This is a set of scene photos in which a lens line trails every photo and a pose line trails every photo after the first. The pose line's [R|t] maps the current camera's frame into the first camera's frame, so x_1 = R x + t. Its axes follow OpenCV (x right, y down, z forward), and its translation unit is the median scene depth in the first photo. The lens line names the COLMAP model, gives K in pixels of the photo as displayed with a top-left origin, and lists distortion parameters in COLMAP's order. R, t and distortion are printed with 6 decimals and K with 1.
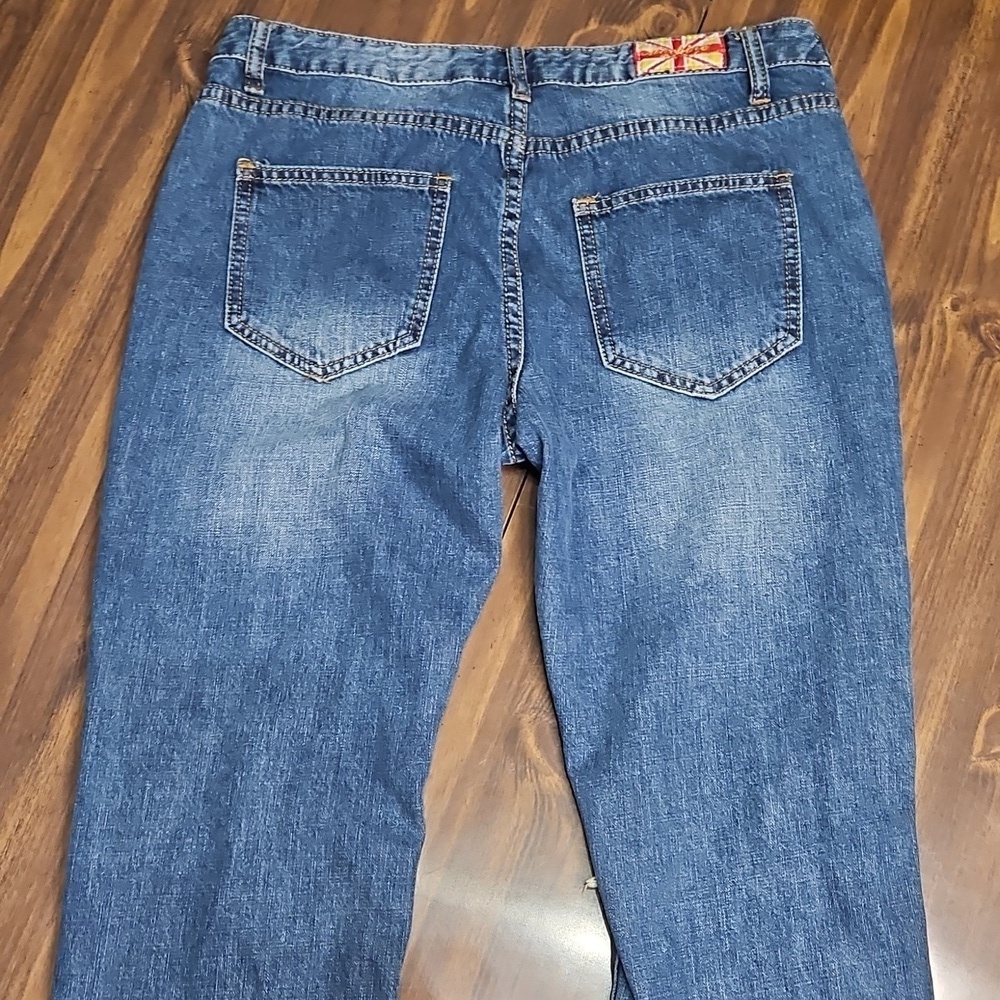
lens RADIAL K [[1474.4, 0, 500.0], [0, 1474.4, 500.0], [0, 0, 1]] dist [0.078143, -0.098444]
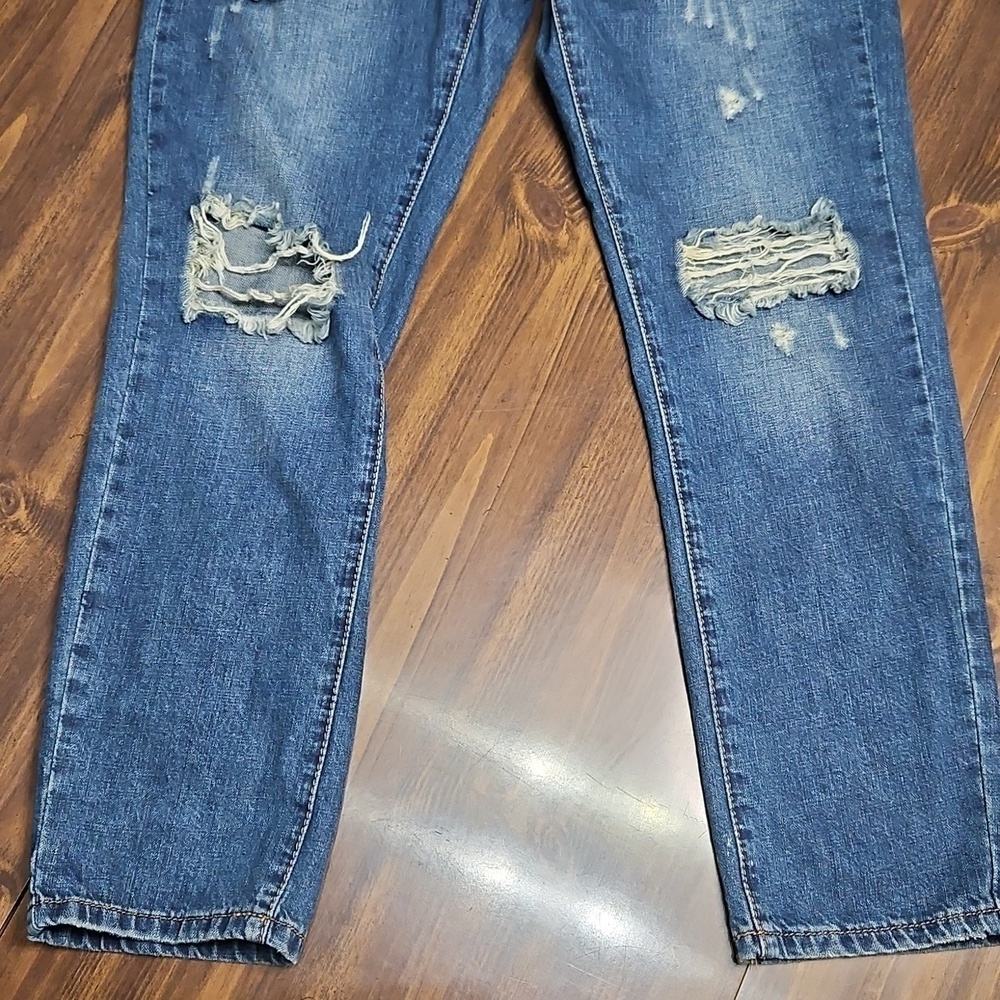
lens RADIAL K [[1474.4, 0, 500.0], [0, 1474.4, 500.0], [0, 0, 1]] dist [0.078143, -0.098444]
pose [[0.995119, 0.098655, 0.002353, 0.023320], [-0.098683, 0.994820, 0.024387, 0.337948], [0.000065, -0.024500, 0.999700, -0.103835]]
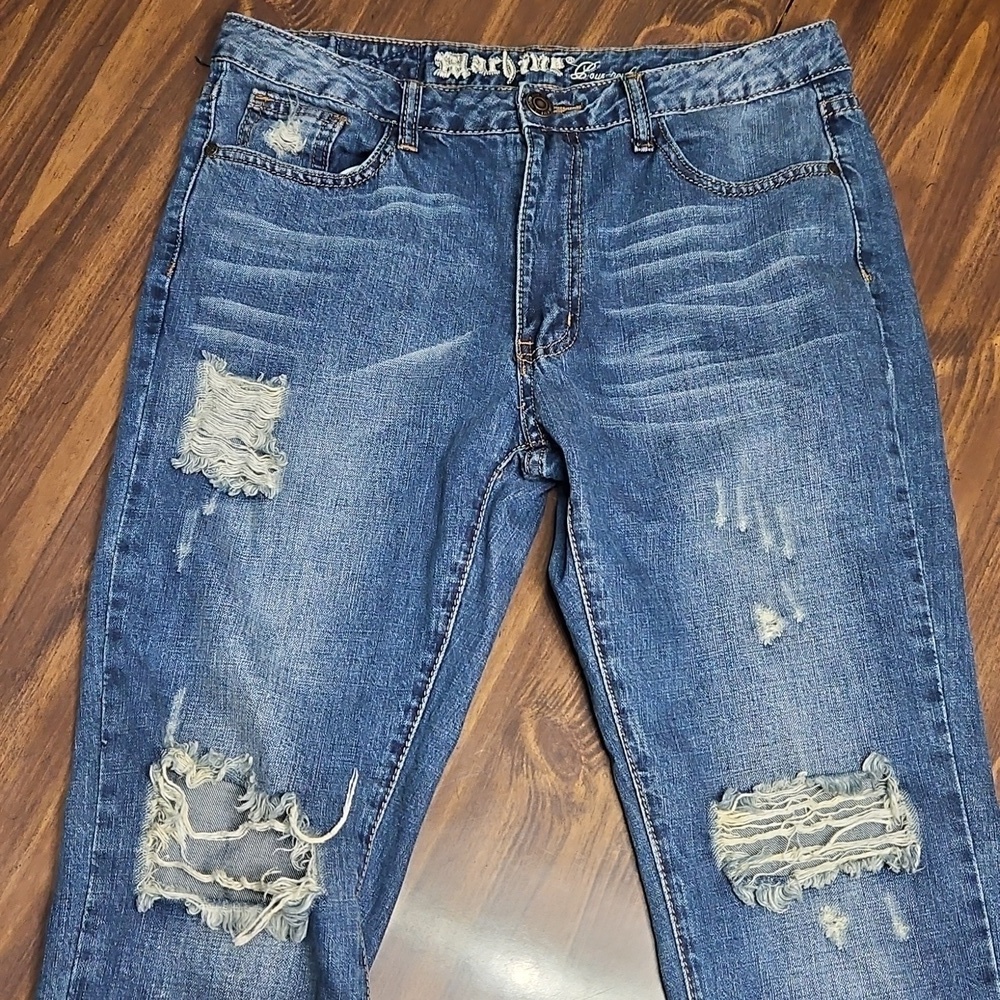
lens RADIAL K [[1474.4, 0, 500.0], [0, 1474.4, 500.0], [0, 0, 1]] dist [0.078143, -0.098444]
pose [[0.993744, 0.110527, 0.015994, -0.029322], [-0.110149, 0.993652, -0.022846, 0.031488], [-0.018417, 0.020941, 0.999611, 0.028655]]
